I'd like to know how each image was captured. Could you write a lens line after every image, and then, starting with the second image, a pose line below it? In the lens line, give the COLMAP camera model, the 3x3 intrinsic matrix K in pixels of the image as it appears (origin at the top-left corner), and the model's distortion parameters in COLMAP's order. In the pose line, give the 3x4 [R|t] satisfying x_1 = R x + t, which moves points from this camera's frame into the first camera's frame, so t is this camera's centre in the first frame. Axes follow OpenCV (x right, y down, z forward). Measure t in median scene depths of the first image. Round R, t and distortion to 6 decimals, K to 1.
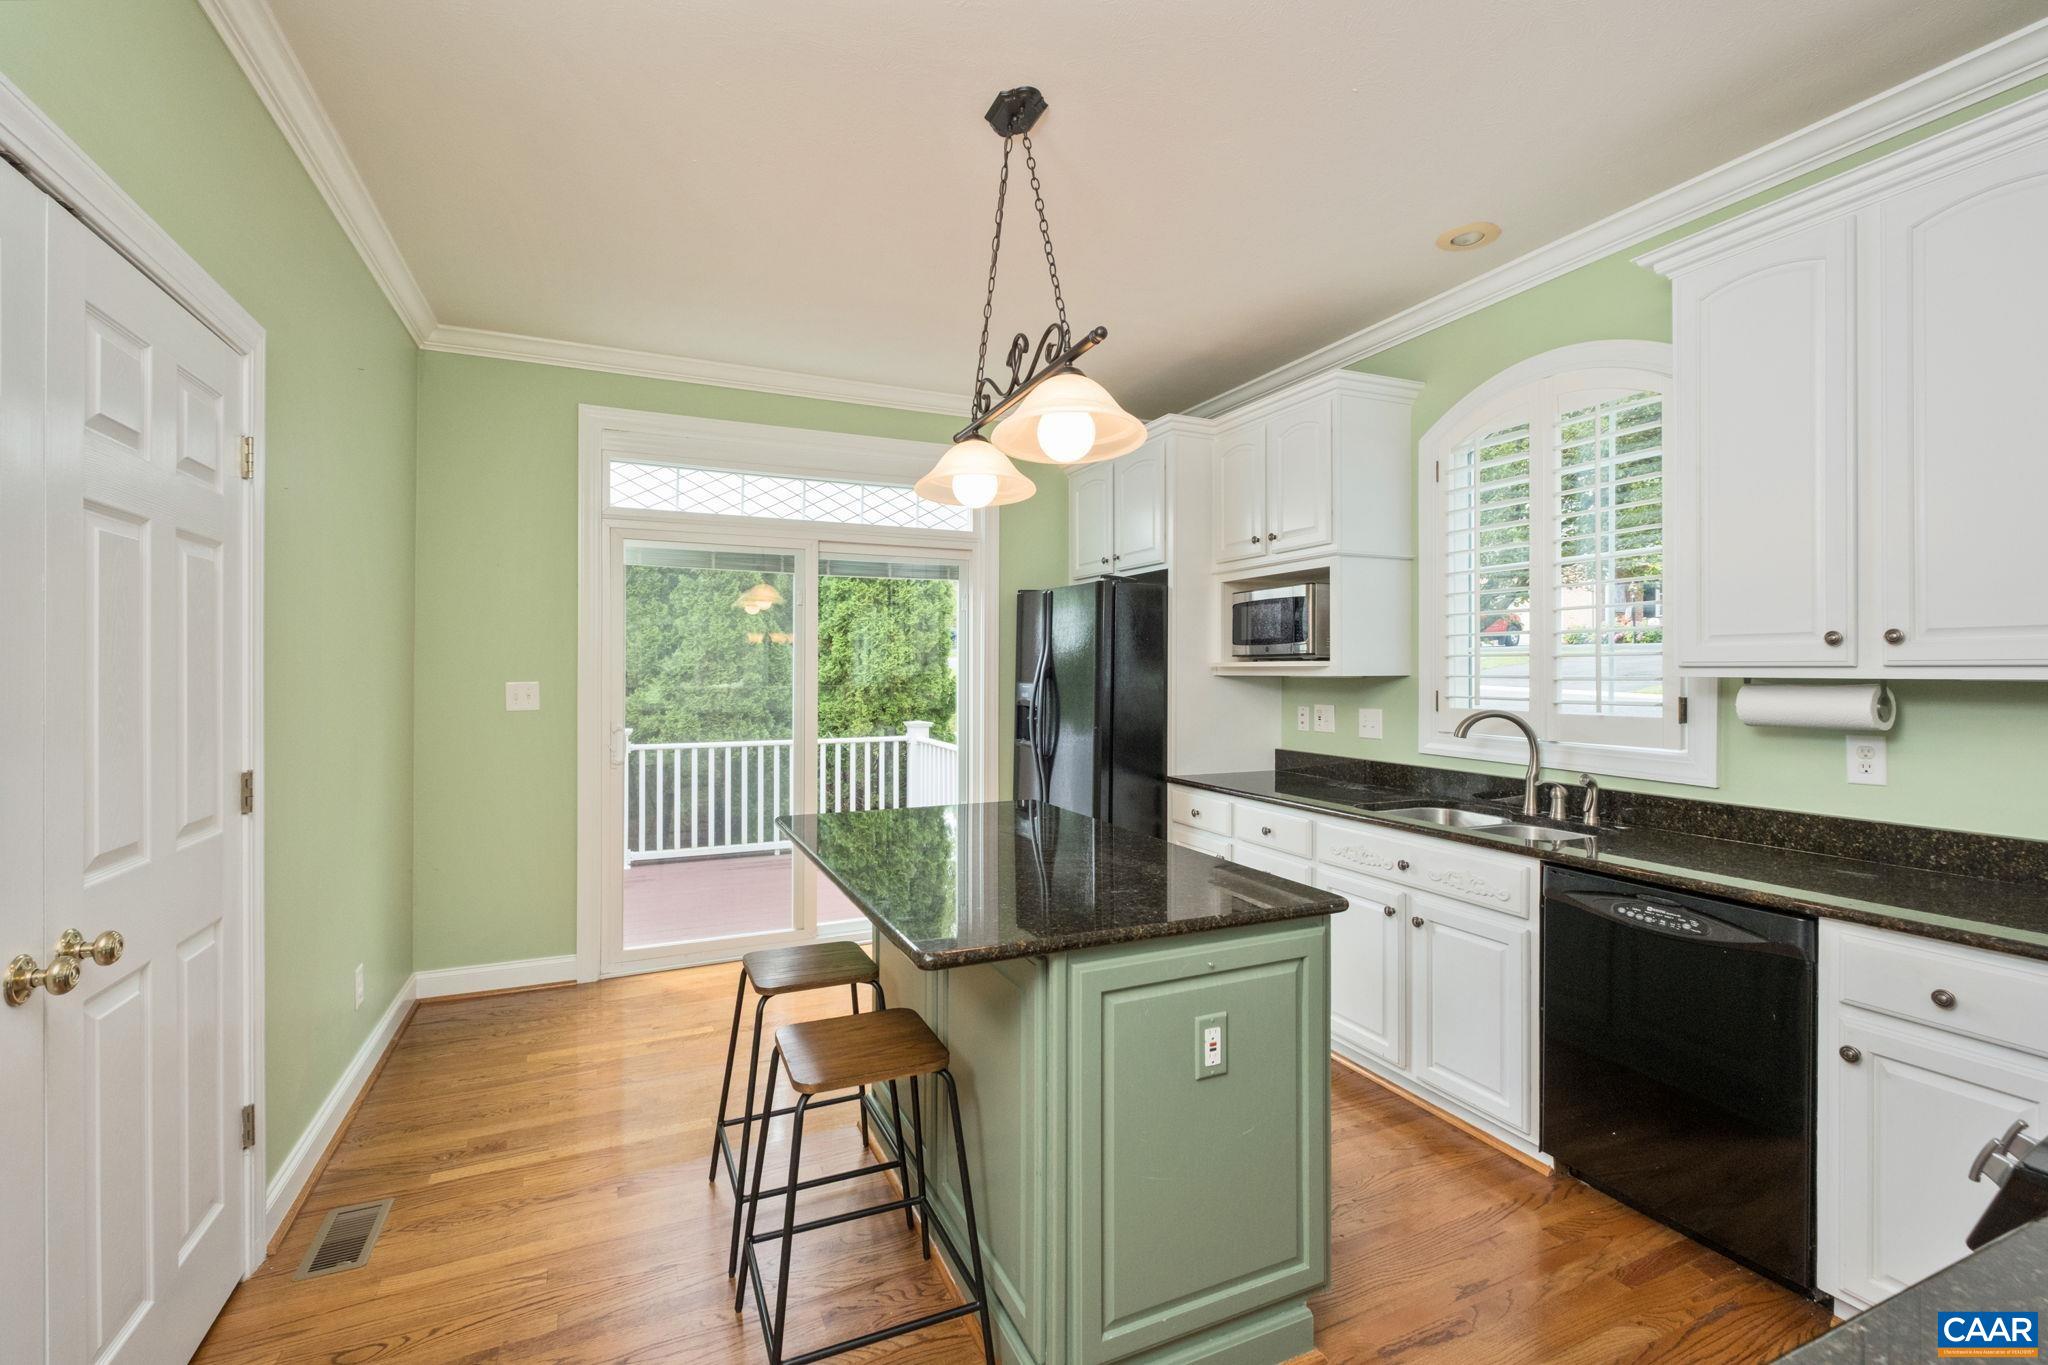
lens RADIAL K [[889.7, 0, 1048.0], [0, 889.7, 650.0], [0, 0, 1]] dist [0.023898, -0.022448]
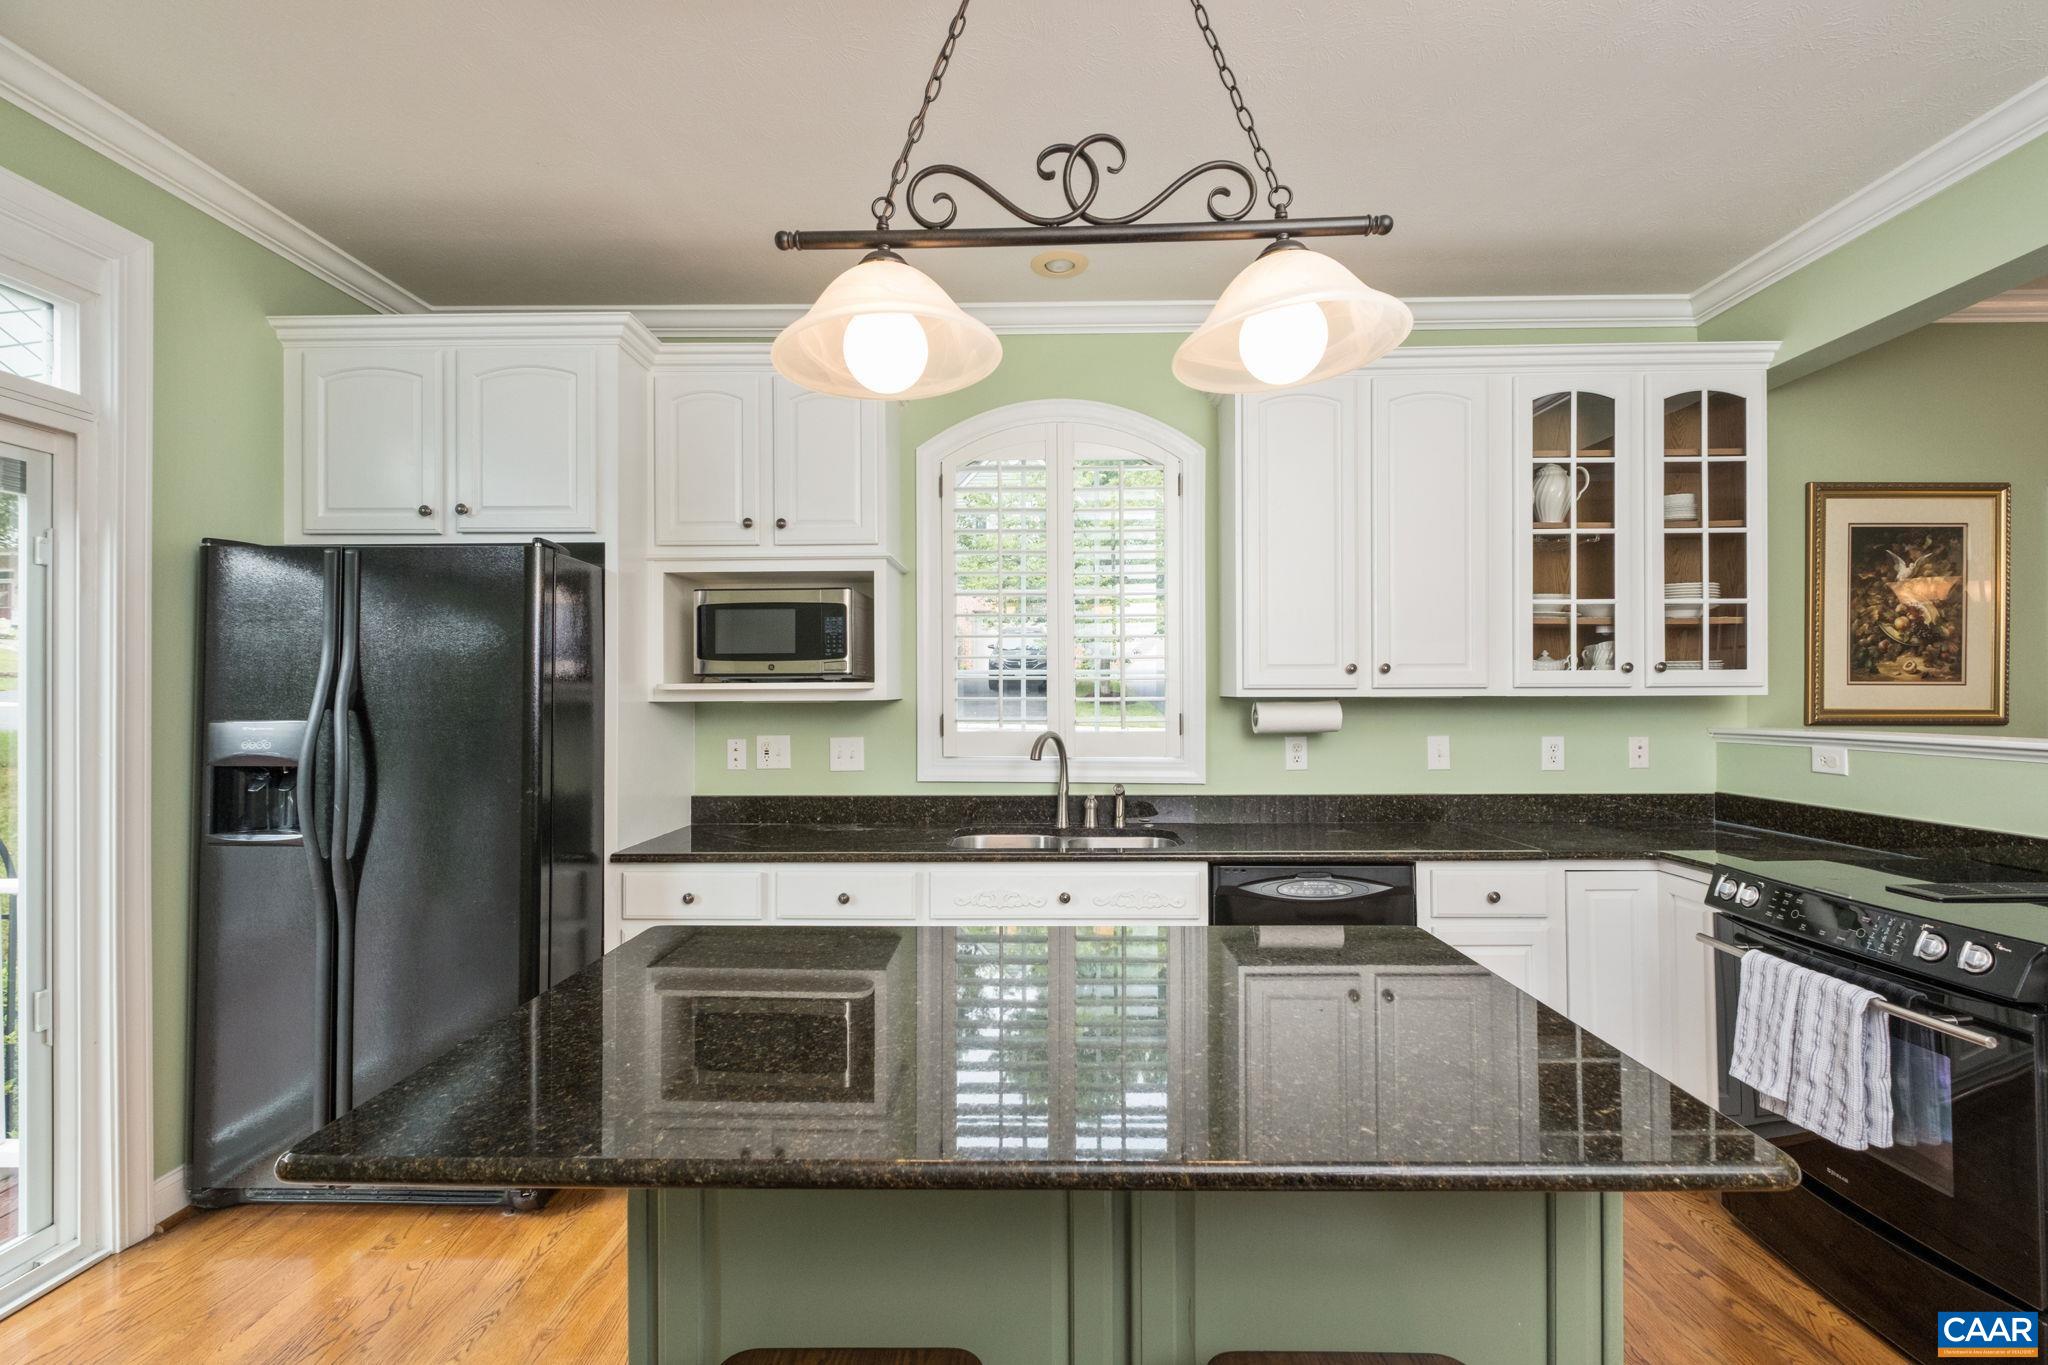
lens RADIAL K [[892.2, 0, 1020.4], [0, 892.2, 687.3], [0, 0, 1]] dist [-0.003563, -0.000428]
pose [[0.445317, -0.000836, 0.895373, -0.450802], [-0.014626, 0.999859, 0.008208, 0.008953], [-0.895254, -0.016750, 0.445242, 0.591912]]
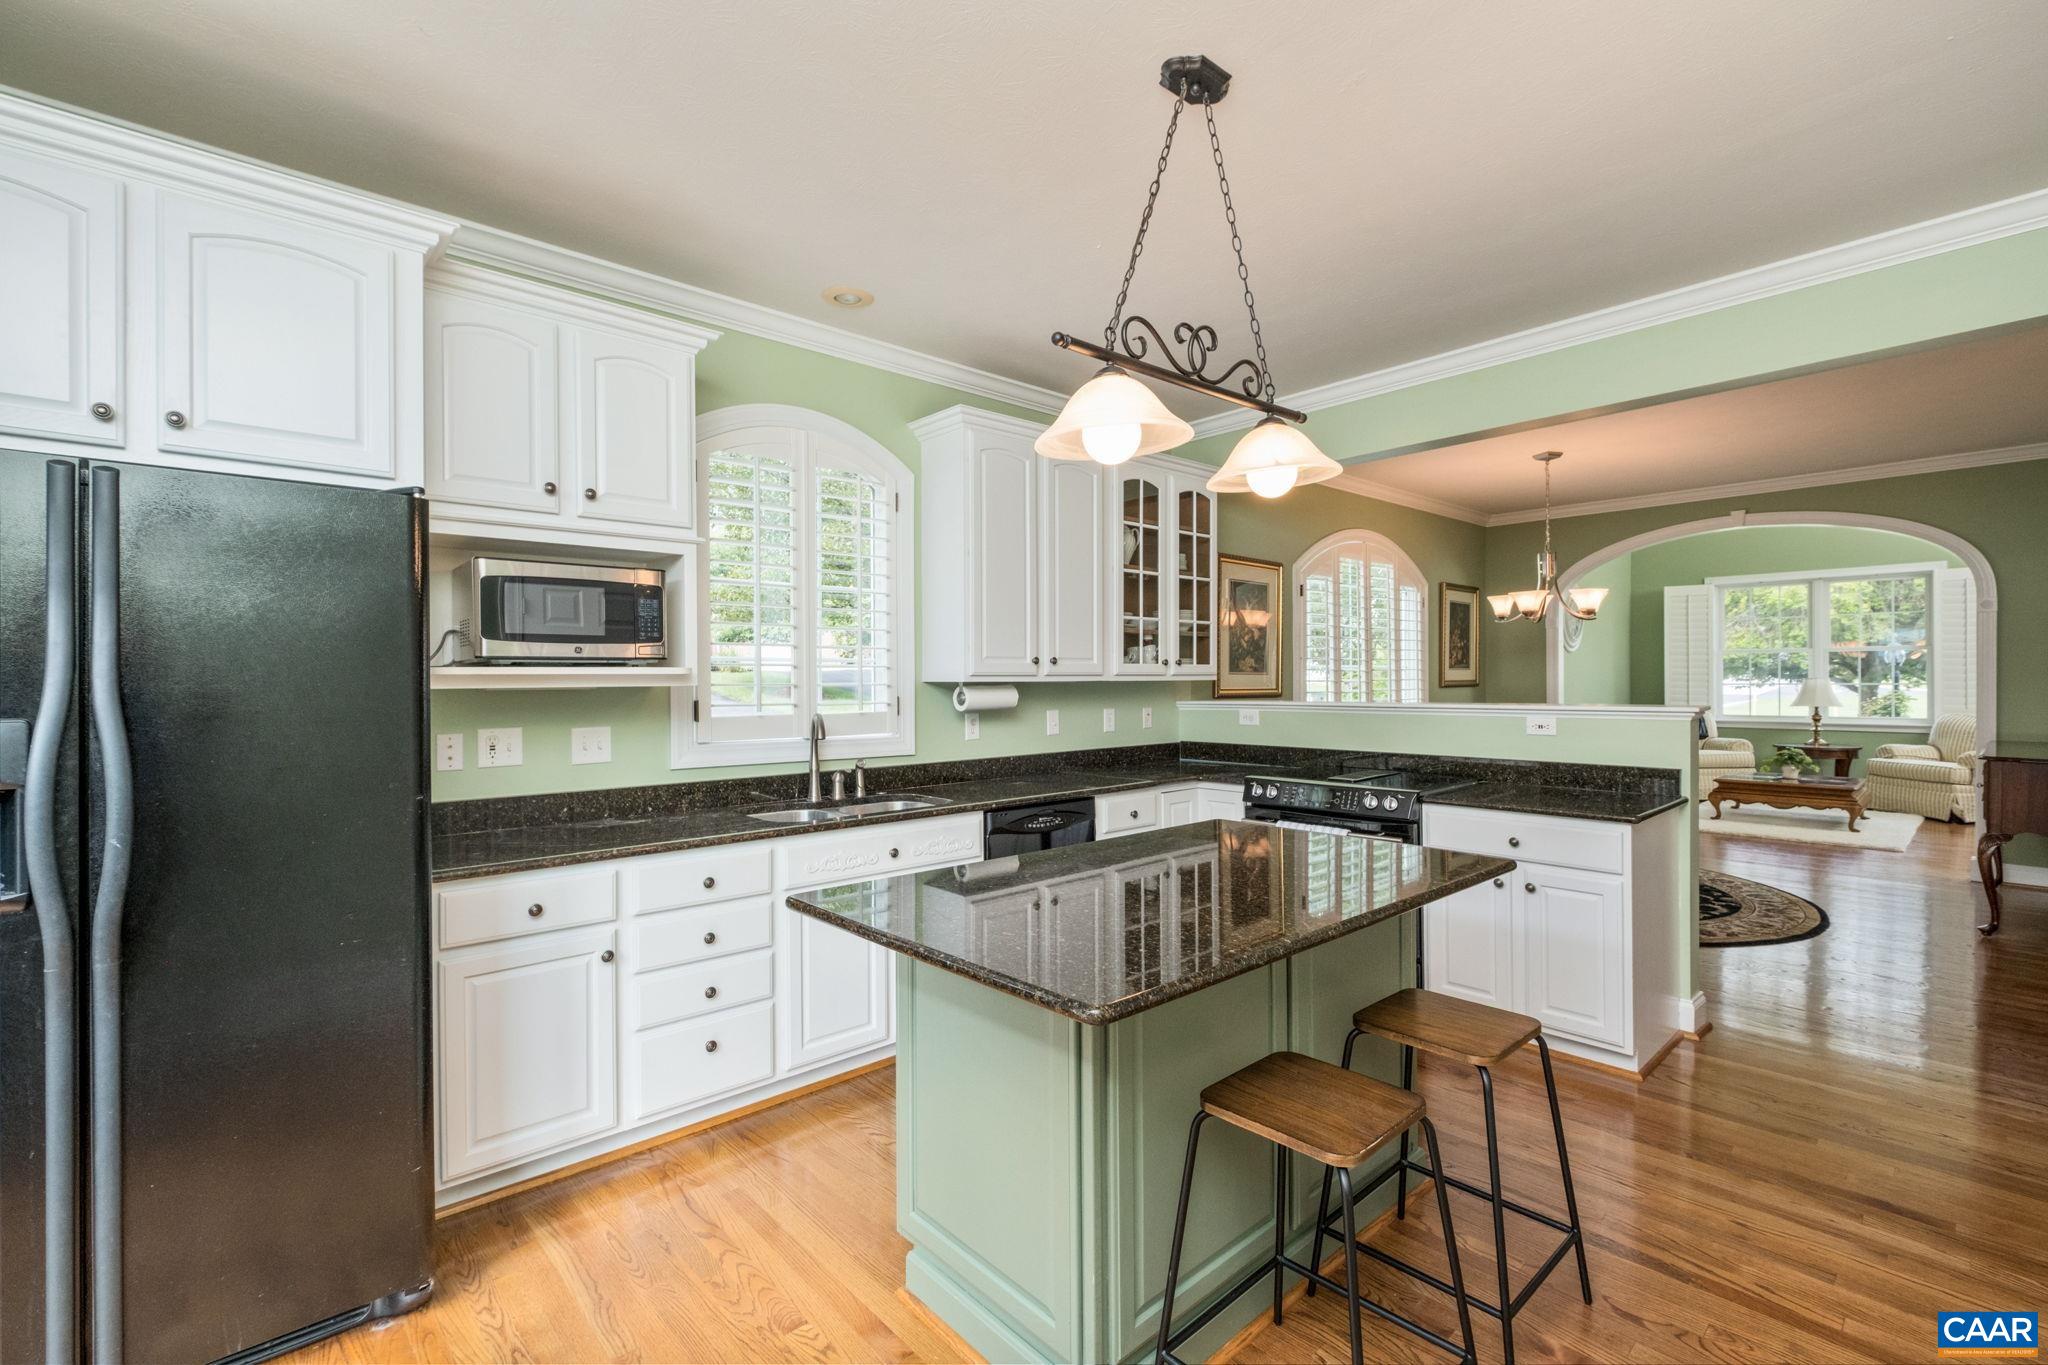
lens RADIAL K [[894.9, 0, 1023.3], [0, 894.9, 675.7], [0, 0, 1]] dist [-0.002496, -0.000629]
pose [[-0.276603, 0.001430, 0.960983, -0.683485], [-0.017548, 0.999825, -0.006539, 0.022873], [-0.960824, -0.018672, -0.276530, 1.097837]]
